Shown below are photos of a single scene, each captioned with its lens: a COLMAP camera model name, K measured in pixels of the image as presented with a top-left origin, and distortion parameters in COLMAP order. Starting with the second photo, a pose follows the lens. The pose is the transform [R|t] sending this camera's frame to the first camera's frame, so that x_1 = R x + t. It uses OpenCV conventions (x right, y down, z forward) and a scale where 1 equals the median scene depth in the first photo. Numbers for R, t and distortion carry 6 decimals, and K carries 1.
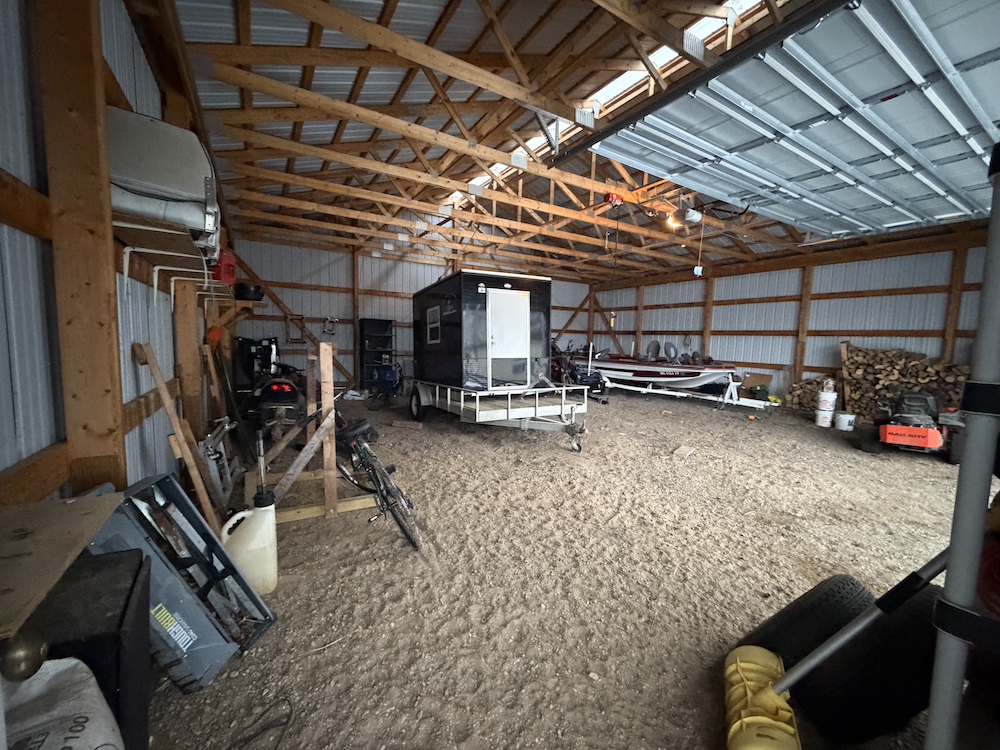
lens RADIAL K [[397.3, 0, 500.4], [0, 397.3, 378.9], [0, 0, 1]] dist [0.000102, -0.000287]
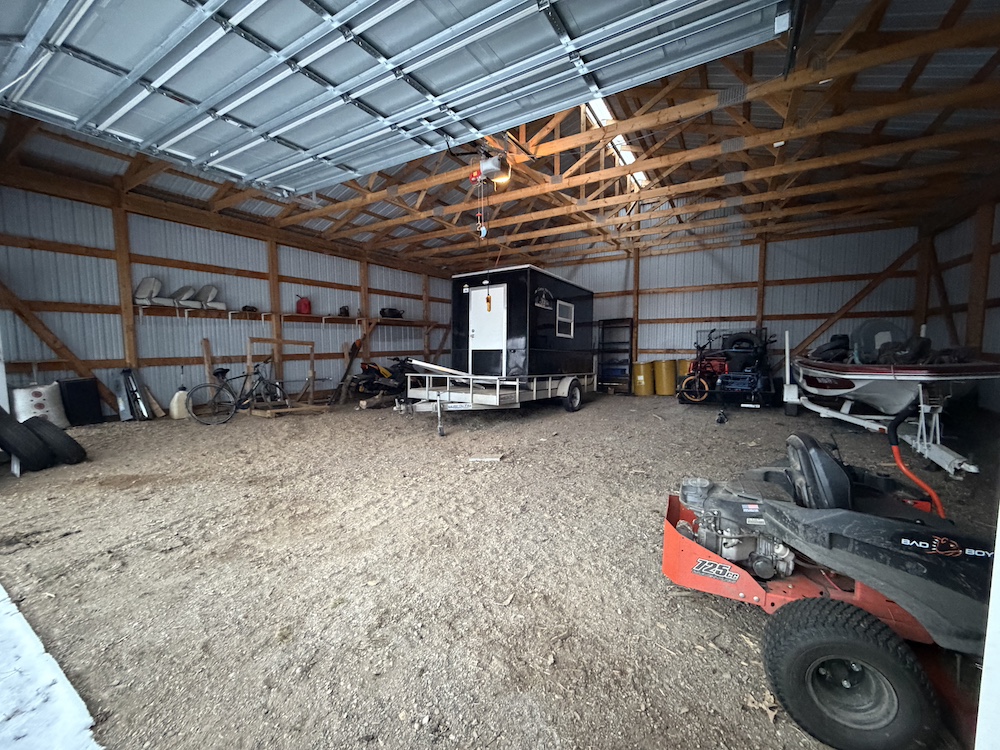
lens RADIAL K [[397.3, 0, 499.2], [0, 397.3, 370.7], [0, 0, 1]] dist [0.000102, -0.000287]
pose [[0.459295, 0.043736, -0.887207, 0.990543], [-0.068775, 0.997540, 0.013571, -0.014225], [0.885617, 0.054785, 0.461173, 0.549842]]
